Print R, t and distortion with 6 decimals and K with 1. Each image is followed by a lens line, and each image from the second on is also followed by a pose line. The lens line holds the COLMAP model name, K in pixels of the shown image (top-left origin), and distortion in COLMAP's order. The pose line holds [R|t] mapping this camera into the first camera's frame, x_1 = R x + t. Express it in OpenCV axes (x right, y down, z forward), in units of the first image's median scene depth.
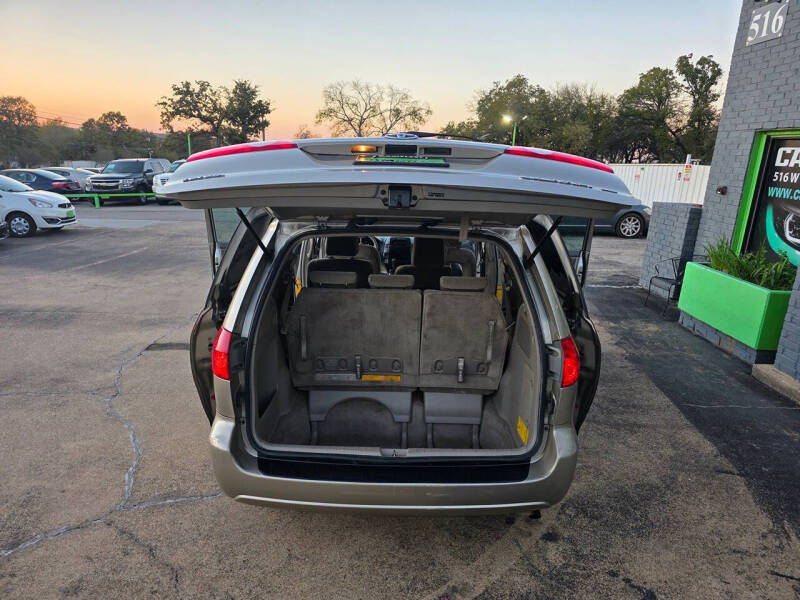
lens RADIAL K [[528.0, 0, 400.0], [0, 528.0, 300.0], [0, 0, 1]] dist [0.052171, -0.041129]
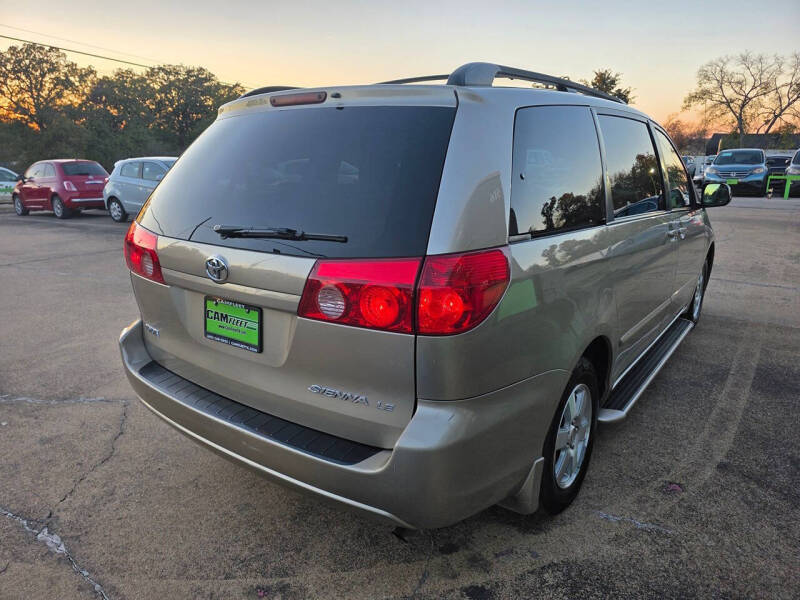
lens RADIAL K [[536.5, 0, 403.2], [0, 536.5, 306.1], [0, 0, 1]] dist [0.051656, -0.045717]
pose [[0.803618, 0.131546, -0.580426, 0.276056], [-0.129574, 0.990544, 0.045094, 0.047112], [0.580869, 0.038970, 0.813064, 0.214319]]
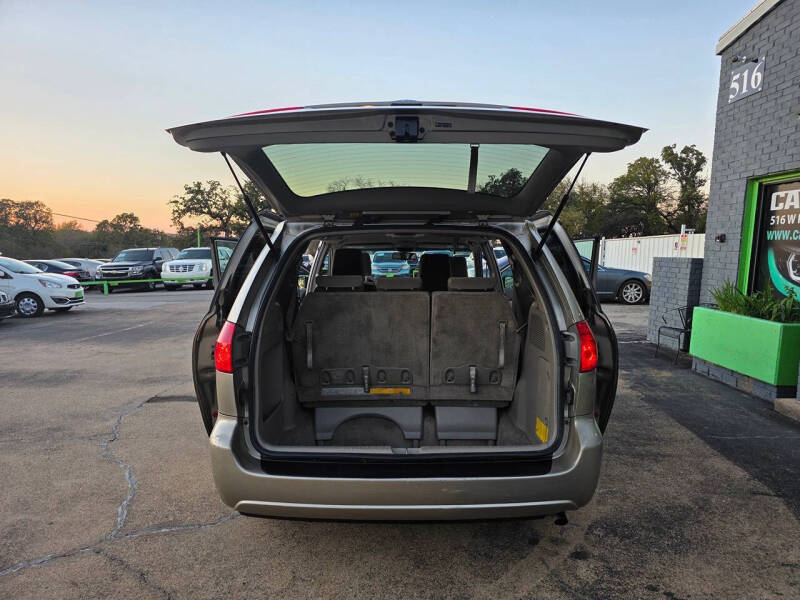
lens RADIAL K [[526.9, 0, 401.7], [0, 526.9, 312.7], [0, 0, 1]] dist [0.054778, -0.043394]
pose [[0.999681, -0.025084, -0.003083, -0.004487], [0.024359, 0.988846, -0.146934, 0.082365], [0.006734, 0.146812, 0.989142, 0.017590]]
